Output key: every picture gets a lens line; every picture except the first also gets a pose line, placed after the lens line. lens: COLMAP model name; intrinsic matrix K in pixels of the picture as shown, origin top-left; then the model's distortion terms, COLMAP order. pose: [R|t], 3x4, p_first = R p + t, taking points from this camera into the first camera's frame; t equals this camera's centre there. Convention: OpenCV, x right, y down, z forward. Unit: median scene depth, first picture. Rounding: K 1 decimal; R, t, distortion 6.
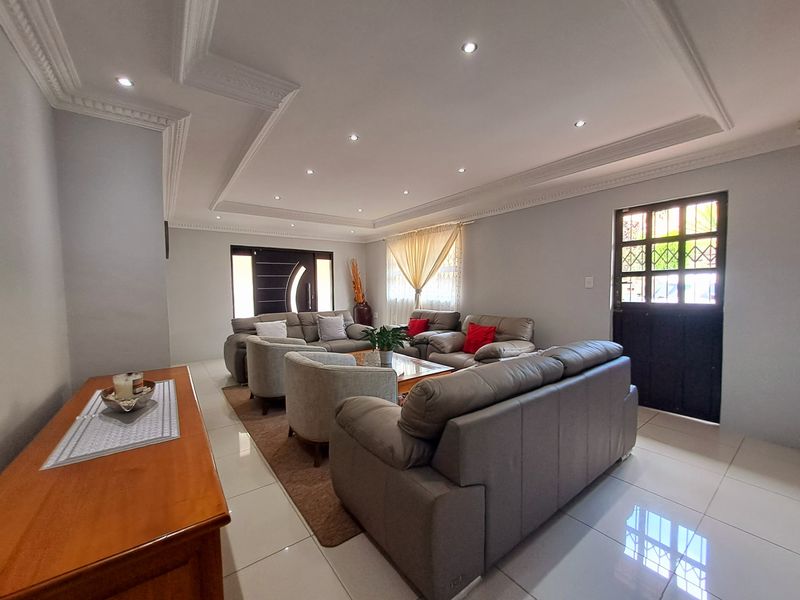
lens RADIAL K [[320.8, 0, 402.9], [0, 320.8, 300.5], [0, 0, 1]] dist [-0.003119, -0.000026]
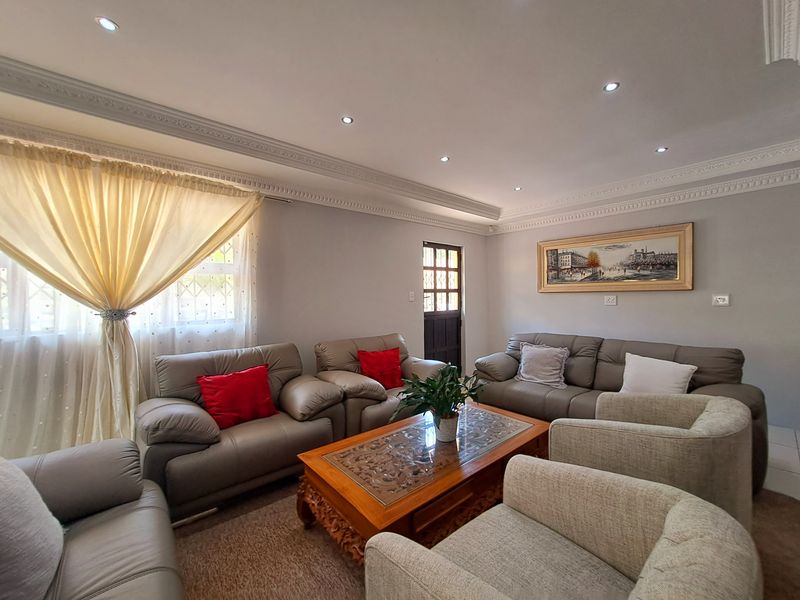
lens RADIAL K [[320.8, 0, 404.9], [0, 320.8, 302.9], [0, 0, 1]] dist [-0.003119, -0.000026]
pose [[-0.061543, -0.005156, 0.998091, -0.362847], [0.054210, 0.998493, 0.008501, -0.027032], [-0.996631, 0.054629, -0.061170, 0.668644]]
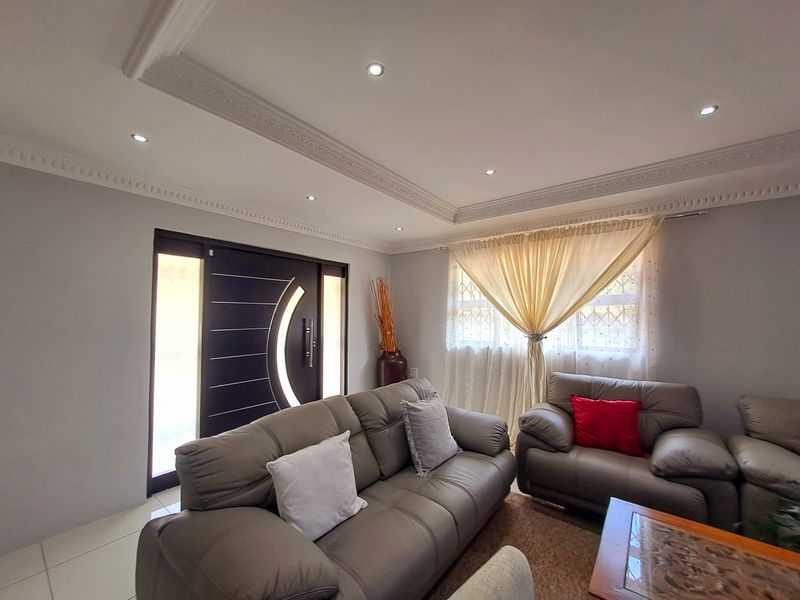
lens RADIAL K [[320.8, 0, 402.4], [0, 320.8, 304.6], [0, 0, 1]] dist [-0.003119, -0.000026]
pose [[0.966804, 0.025237, 0.254270, -0.322635], [-0.004634, 0.996679, -0.081301, -0.039333], [-0.255477, 0.077424, 0.963710, 0.510328]]
